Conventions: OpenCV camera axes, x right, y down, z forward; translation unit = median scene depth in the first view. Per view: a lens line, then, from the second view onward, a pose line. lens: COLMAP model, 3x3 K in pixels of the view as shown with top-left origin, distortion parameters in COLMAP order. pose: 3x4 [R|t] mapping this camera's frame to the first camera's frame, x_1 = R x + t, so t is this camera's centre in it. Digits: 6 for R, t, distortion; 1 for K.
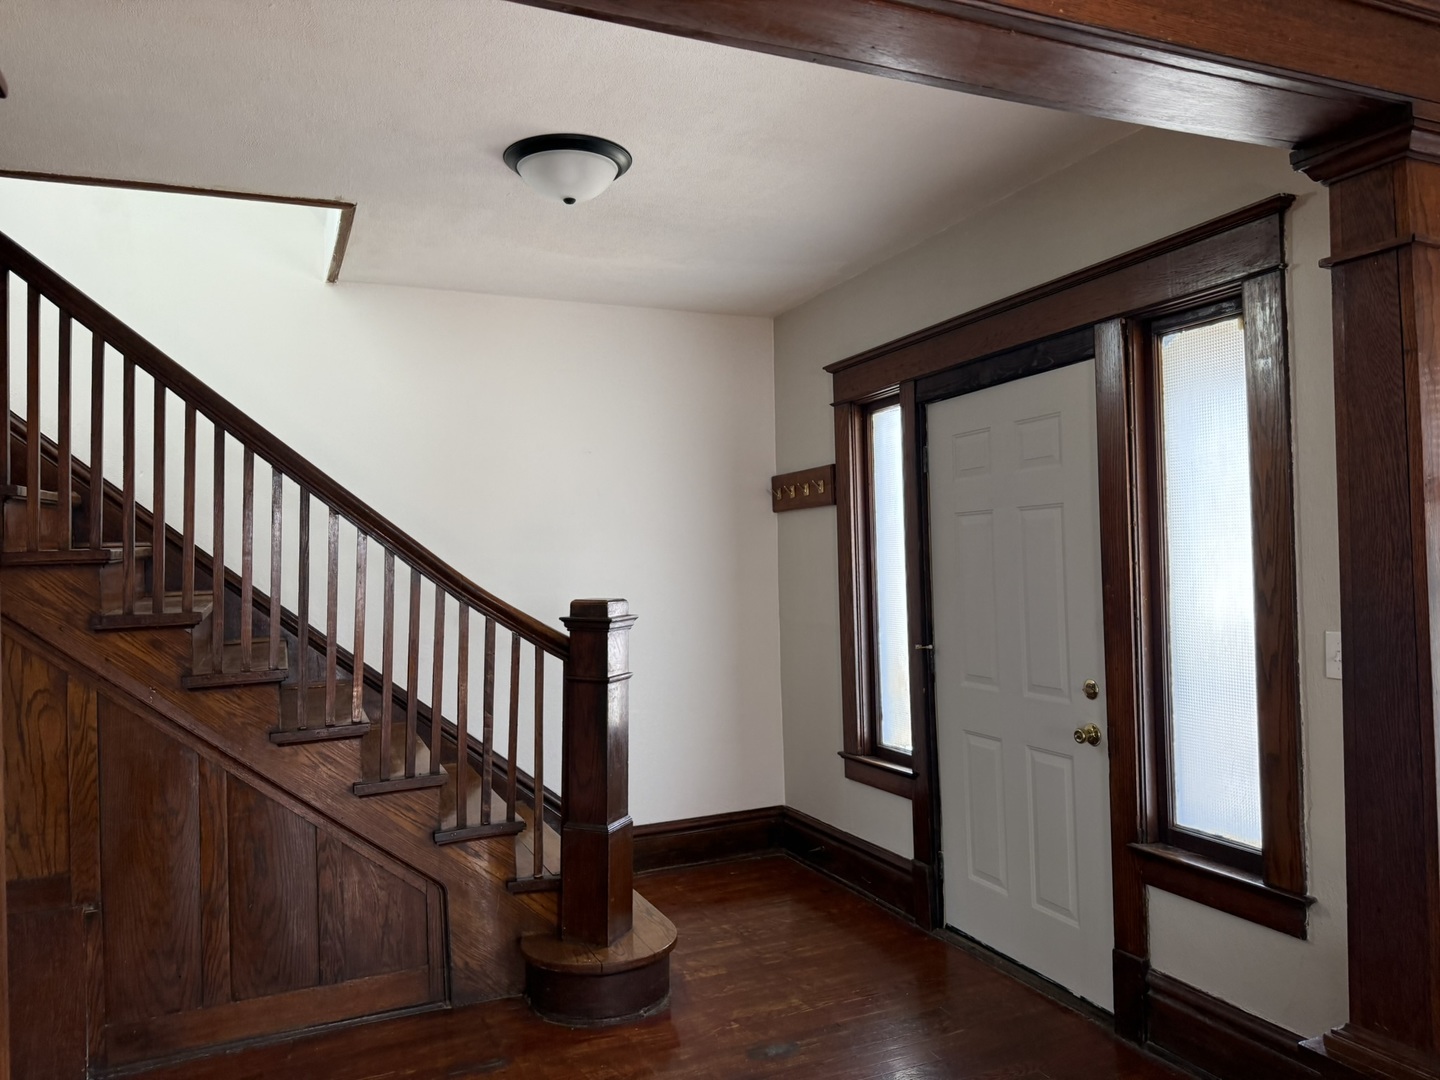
lens RADIAL K [[1031.7, 0, 720.0], [0, 1031.7, 540.0], [0, 0, 1]] dist [0.001741, 0.004643]
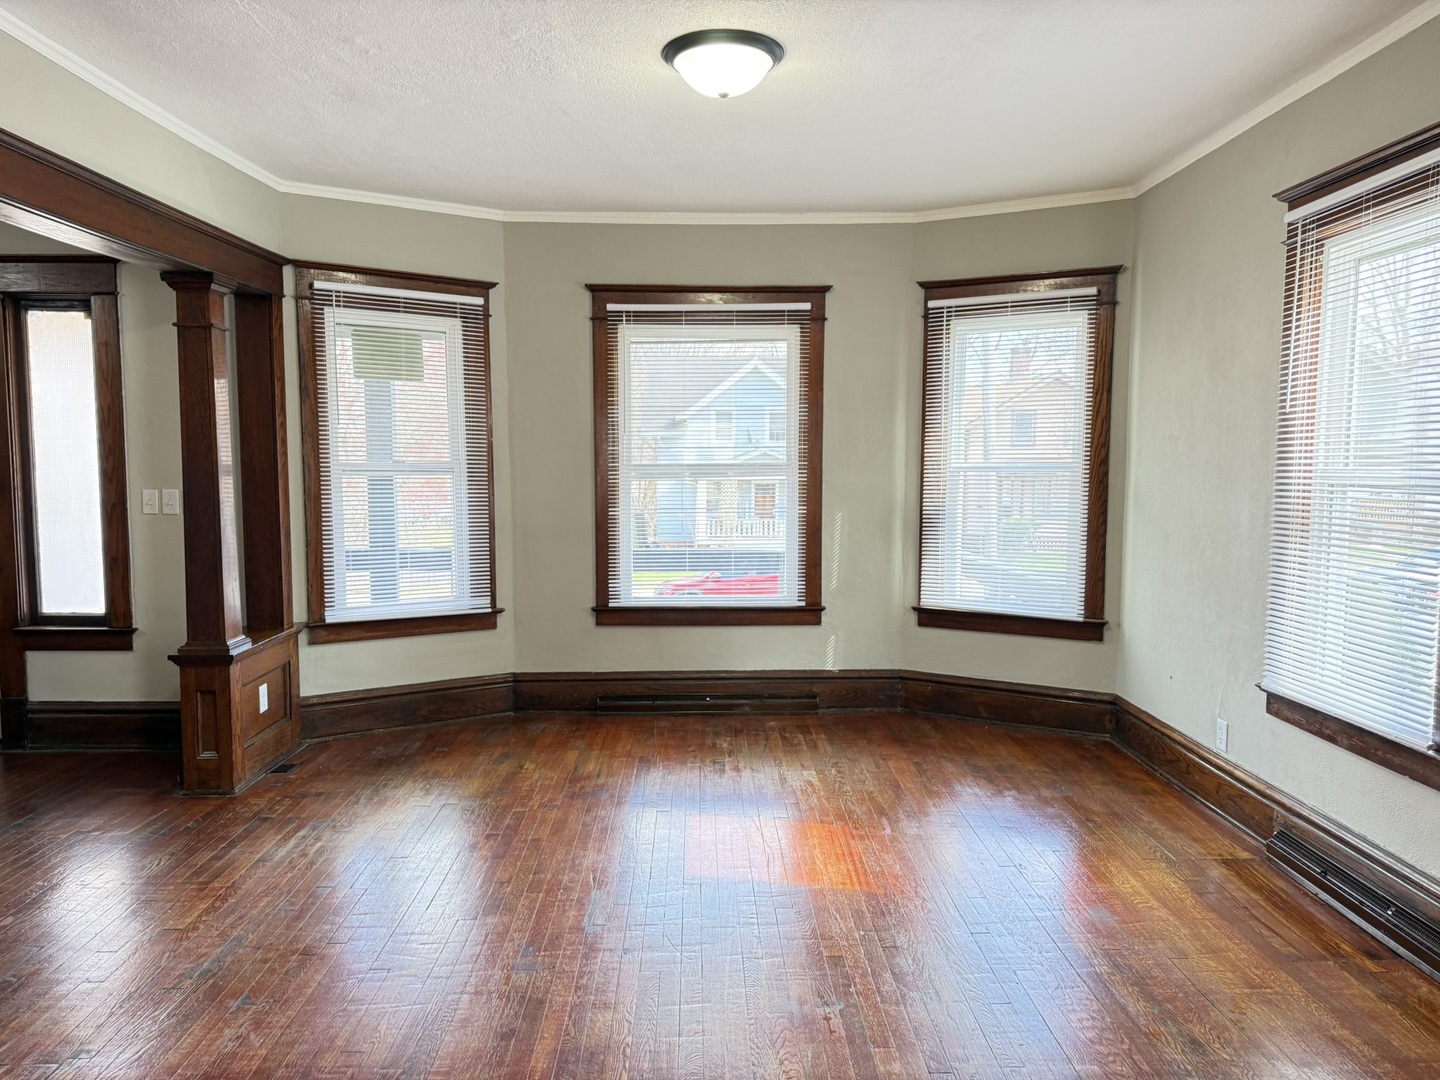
lens RADIAL K [[1017.2, 0, 720.0], [0, 1017.2, 540.0], [0, 0, 1]] dist [0.130795, -0.185782]
pose [[0.383202, -0.049951, 0.922313, -0.744206], [-0.034743, 0.997051, 0.068434, 0.008759], [-0.923011, -0.058268, 0.380336, -0.694879]]
